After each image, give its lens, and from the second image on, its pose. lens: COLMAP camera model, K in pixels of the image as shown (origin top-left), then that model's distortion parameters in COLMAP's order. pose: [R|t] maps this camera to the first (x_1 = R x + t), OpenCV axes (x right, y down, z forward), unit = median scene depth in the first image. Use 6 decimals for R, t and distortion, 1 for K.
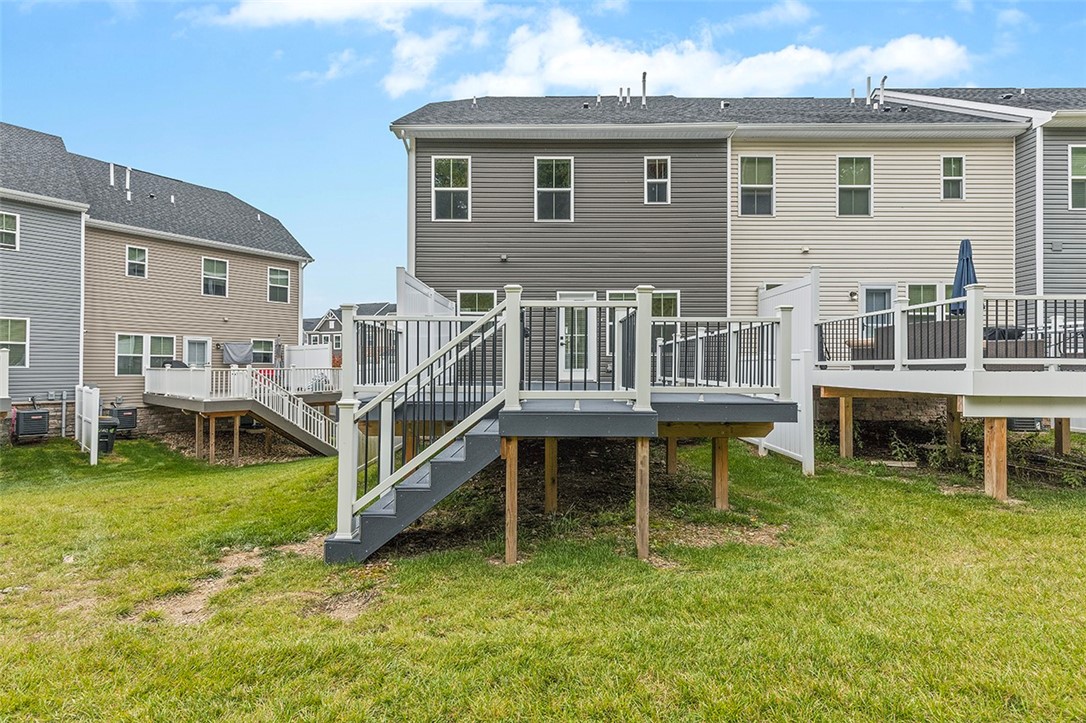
lens RADIAL K [[491.0, 0, 541.8], [0, 491.0, 358.5], [0, 0, 1]] dist [0.012015, -0.004204]
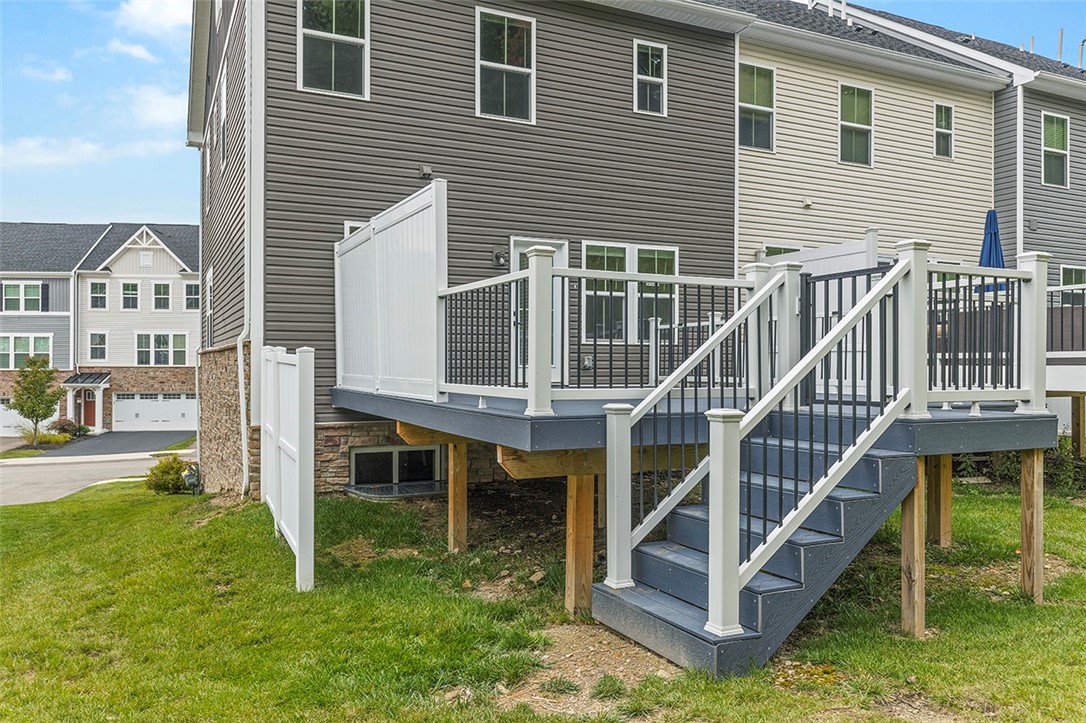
lens RADIAL K [[895.0, 0, 541.8], [0, 895.0, 366.5], [0, 0, 1]] dist [-0.009348, 0.043139]
pose [[0.878208, -0.001965, 0.478275, -0.468960], [-0.010094, 0.999693, 0.022641, -0.001089], [-0.478173, -0.024712, 0.877918, 0.003901]]
